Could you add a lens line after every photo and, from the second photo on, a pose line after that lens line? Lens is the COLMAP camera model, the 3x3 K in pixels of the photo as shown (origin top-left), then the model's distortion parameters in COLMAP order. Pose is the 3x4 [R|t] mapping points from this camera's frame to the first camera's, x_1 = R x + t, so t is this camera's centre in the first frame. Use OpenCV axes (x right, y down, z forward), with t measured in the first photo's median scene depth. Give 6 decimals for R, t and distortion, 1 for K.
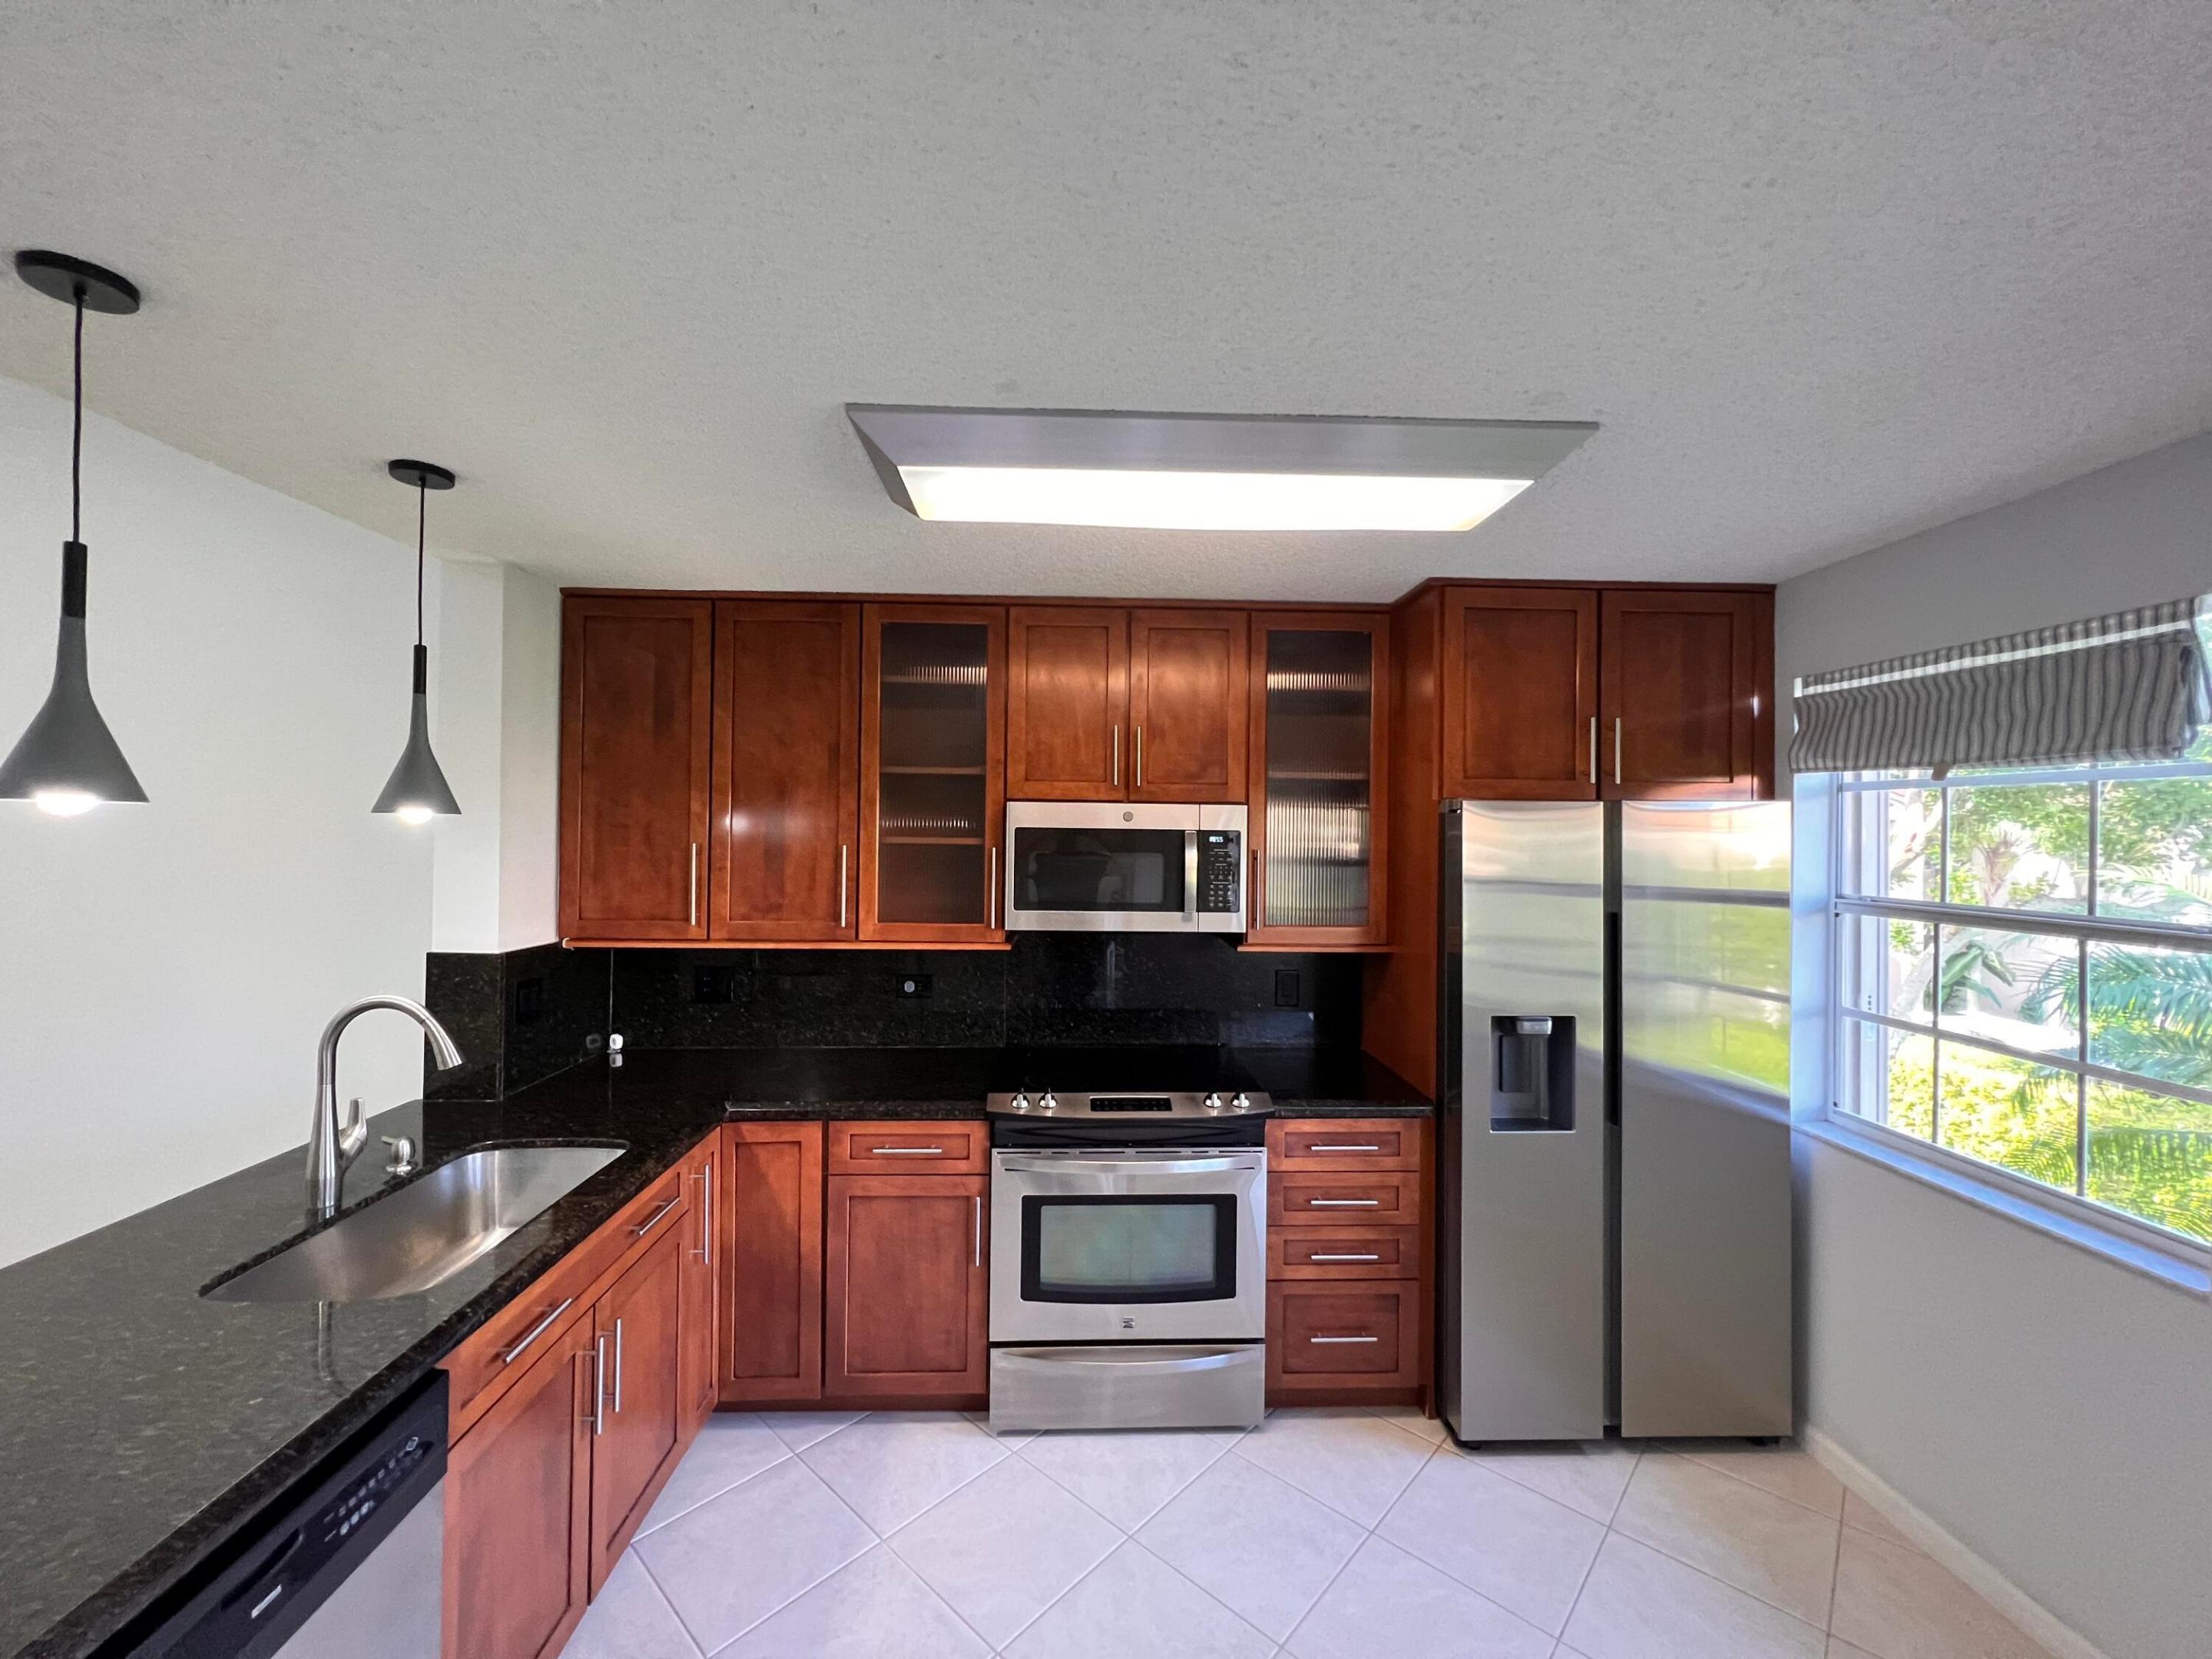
lens RADIAL K [[884.6, 0, 1099.0], [0, 884.6, 825.6], [0, 0, 1]] dist [-0.000354, -0.000118]
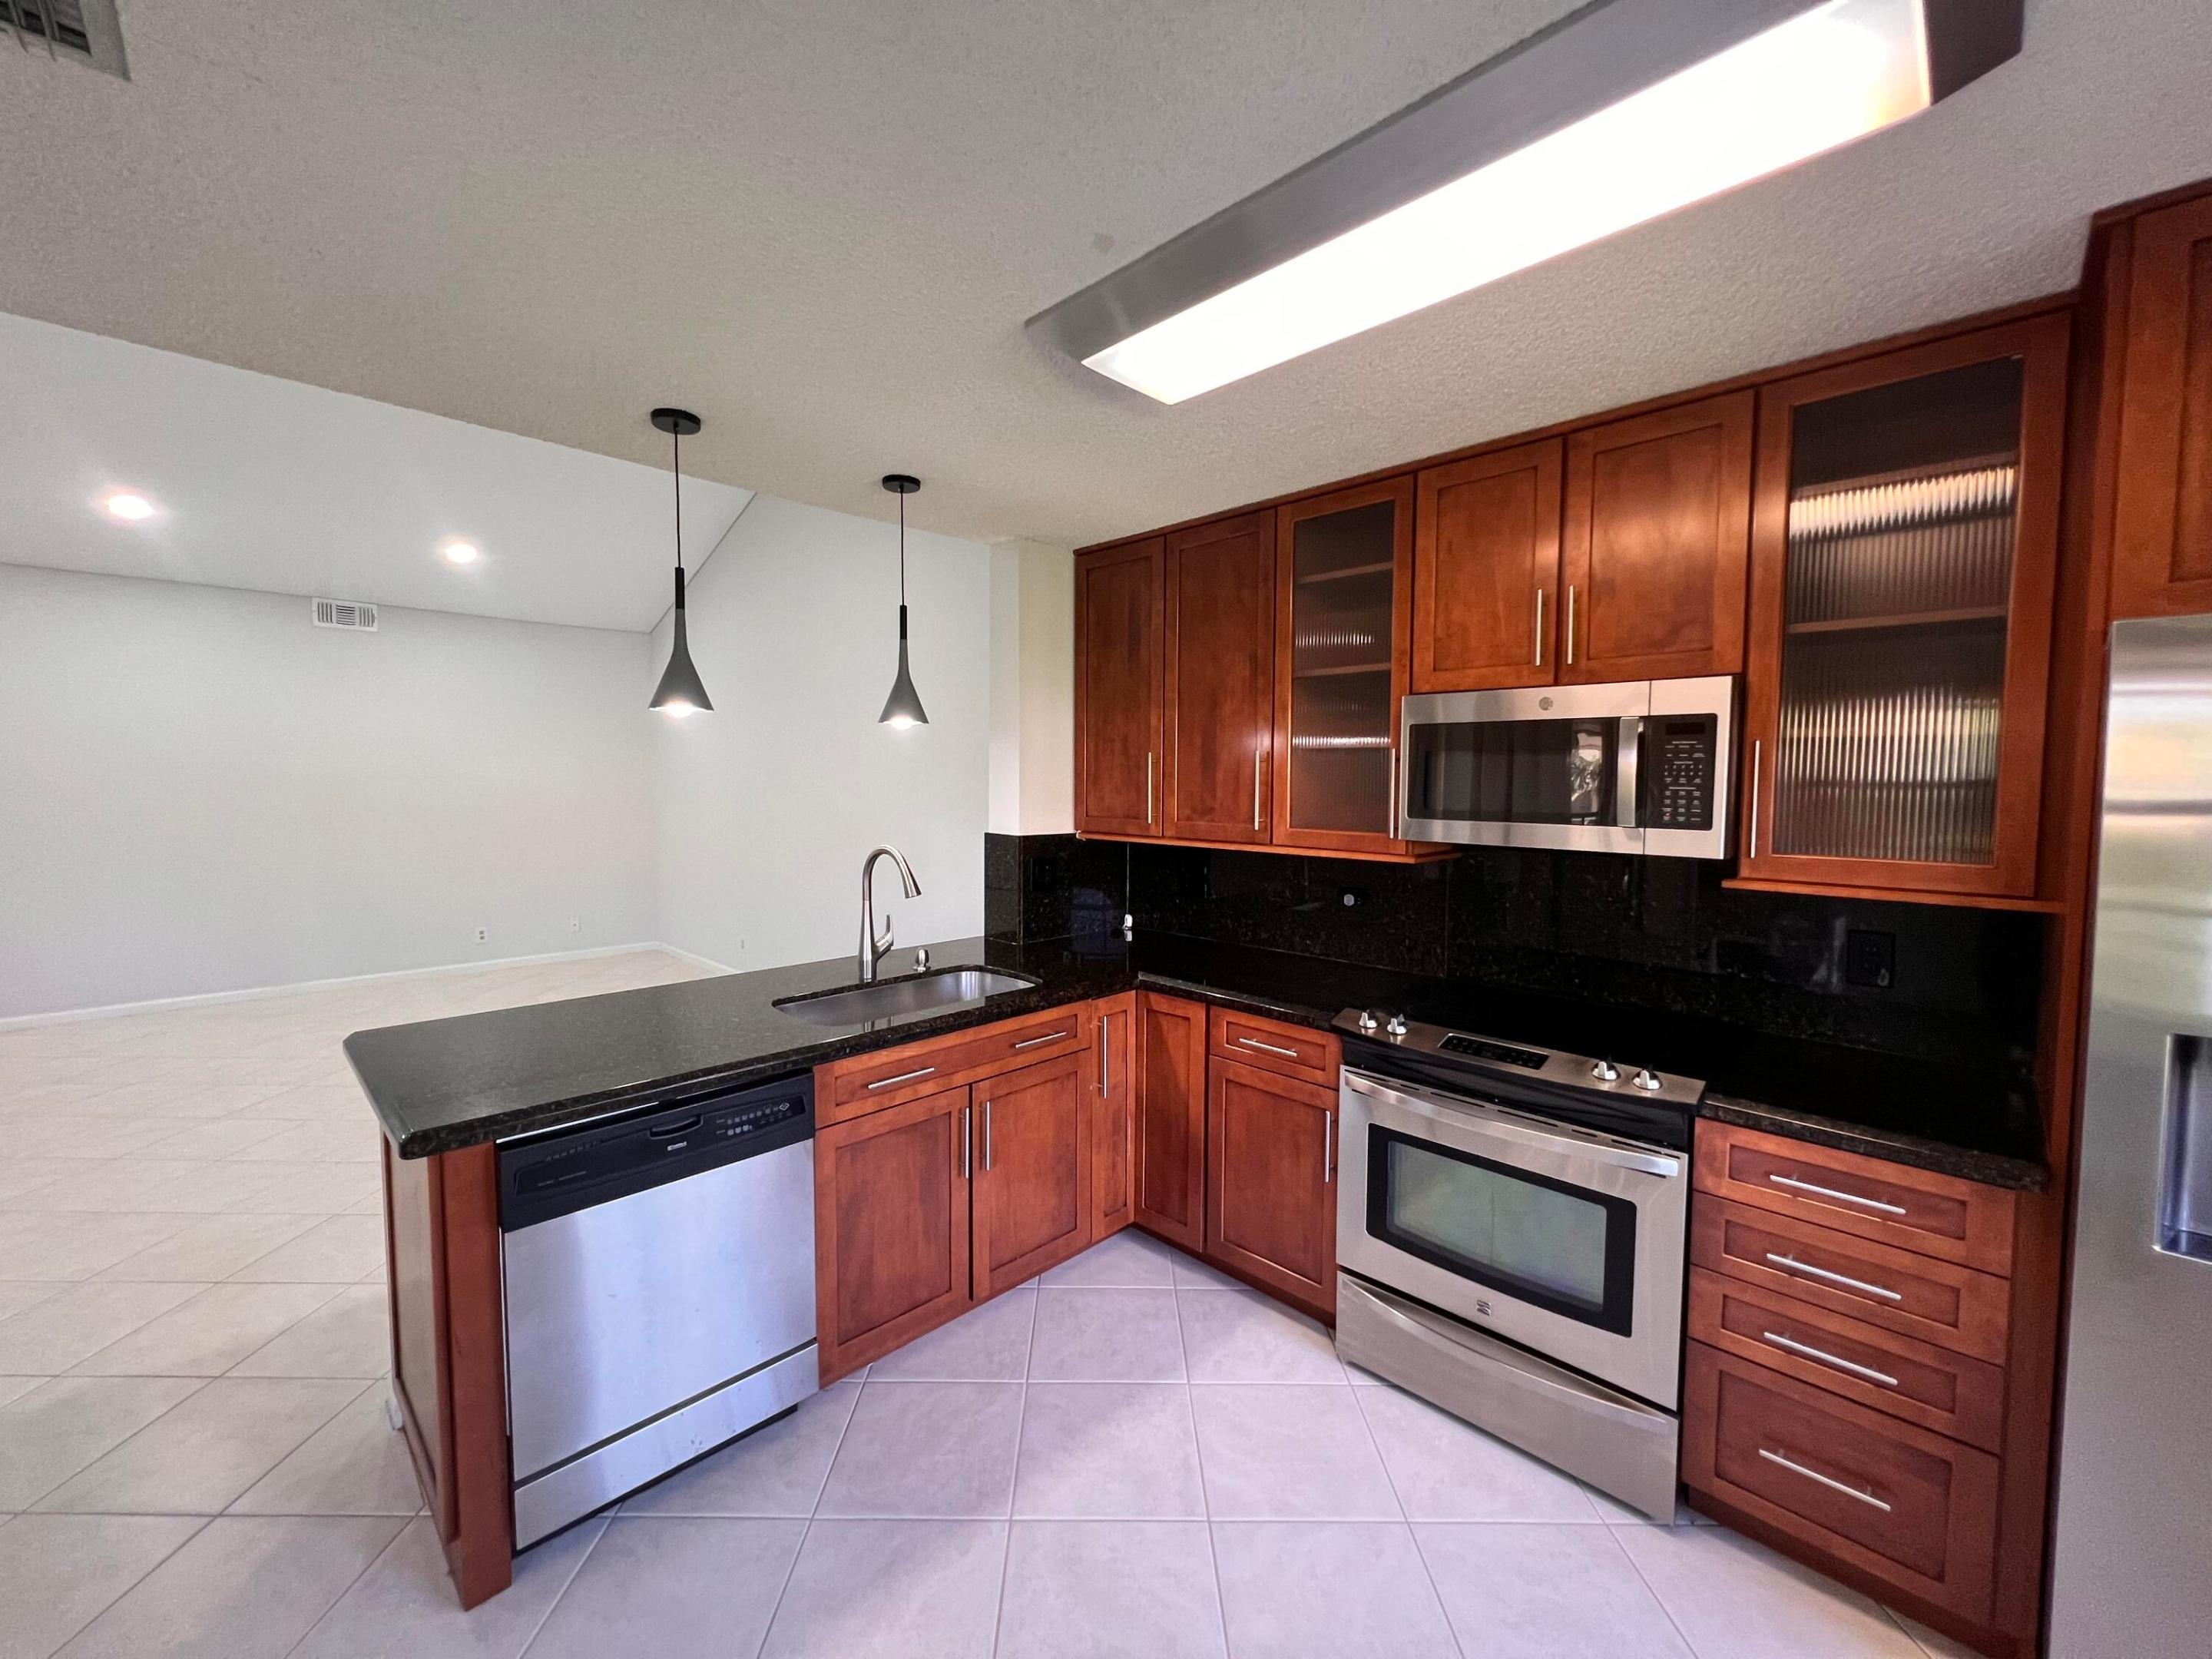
lens RADIAL K [[884.6, 0, 1099.0], [0, 884.6, 825.6], [0, 0, 1]] dist [-0.000354, -0.000118]
pose [[0.678349, 0.033357, -0.733983, 0.376782], [0.007925, 0.998579, 0.052707, 0.058646], [0.734697, -0.041571, 0.677120, 0.180686]]
